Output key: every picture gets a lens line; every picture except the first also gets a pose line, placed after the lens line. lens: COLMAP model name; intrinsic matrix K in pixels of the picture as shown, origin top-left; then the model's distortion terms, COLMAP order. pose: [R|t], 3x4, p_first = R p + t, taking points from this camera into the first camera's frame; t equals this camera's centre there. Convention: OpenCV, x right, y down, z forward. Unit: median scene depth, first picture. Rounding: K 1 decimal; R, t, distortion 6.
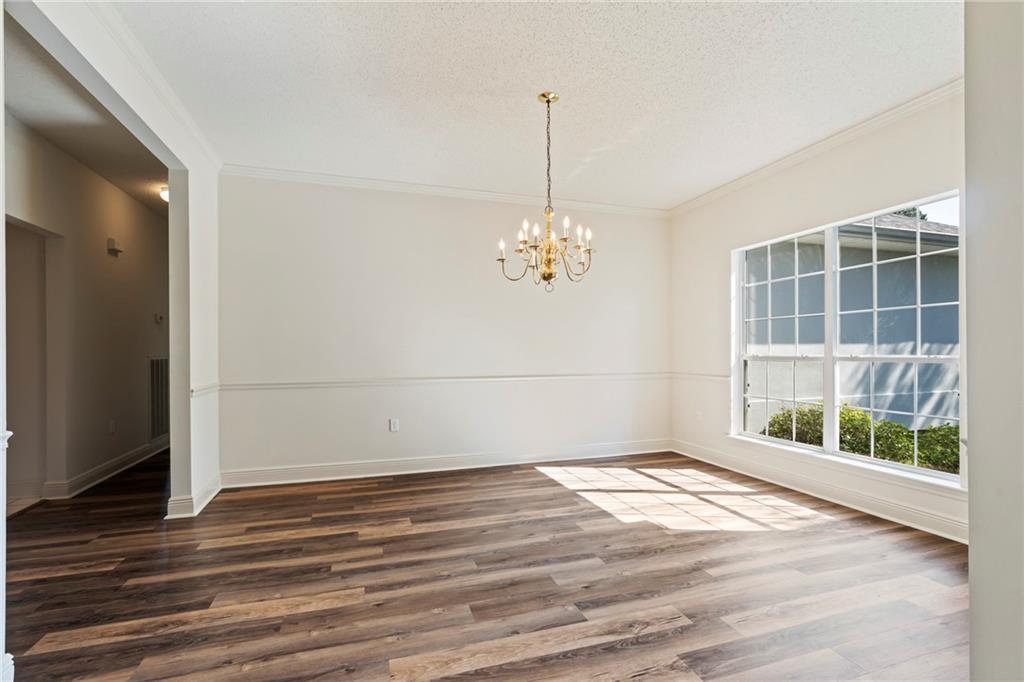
lens RADIAL K [[469.8, 0, 502.9], [0, 469.8, 352.7], [0, 0, 1]] dist [-0.002691, -0.000033]
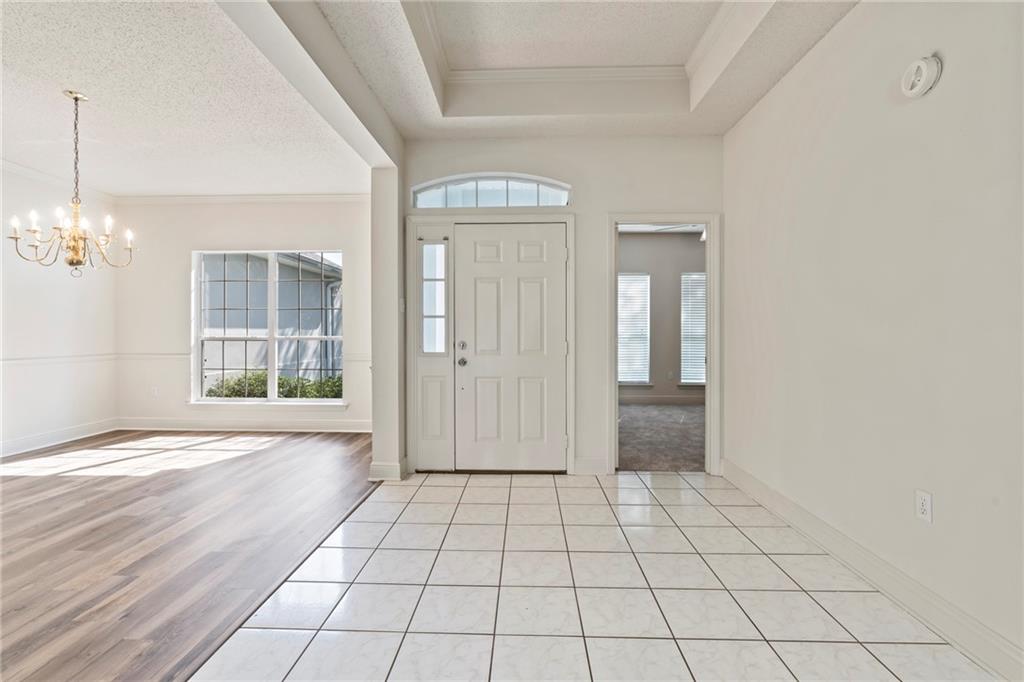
lens RADIAL K [[460.6, 0, 516.5], [0, 460.6, 333.6], [0, 0, 1]] dist [-0.003837, 0.000174]
pose [[0.329105, 0.004639, 0.944282, -0.446763], [0.000115, 0.999988, -0.004953, 0.003995], [-0.944293, 0.001739, 0.329100, -0.234911]]
